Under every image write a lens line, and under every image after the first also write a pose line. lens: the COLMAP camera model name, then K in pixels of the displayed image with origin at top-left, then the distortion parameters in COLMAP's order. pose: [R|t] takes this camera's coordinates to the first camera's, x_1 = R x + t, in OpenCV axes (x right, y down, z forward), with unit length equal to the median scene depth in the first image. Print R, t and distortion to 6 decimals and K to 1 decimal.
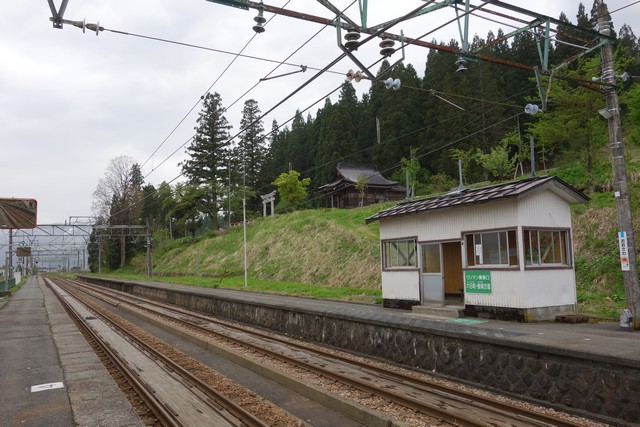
lens RADIAL K [[487.7, 0, 320.6], [0, 487.7, 218.7], [0, 0, 1]] dist [0.001933, 0.006182]
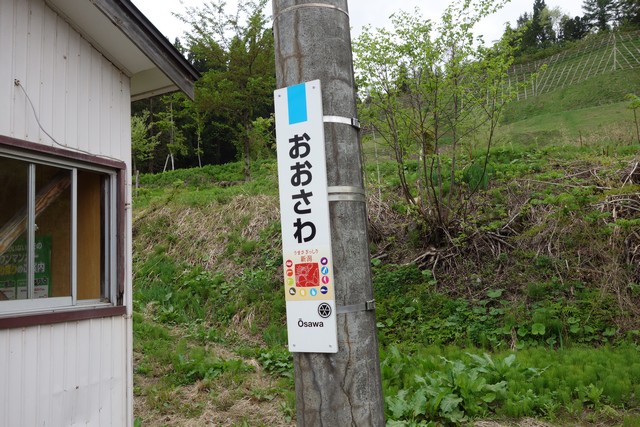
lens RADIAL K [[487.7, 0, 319.7], [0, 487.7, 213.6], [0, 0, 1]] dist [0.001933, 0.006182]
pose [[0.805795, 0.056482, 0.589494, 0.293445], [-0.023373, 0.997699, -0.063644, 0.043479], [-0.591733, 0.037506, 0.805261, 0.479693]]
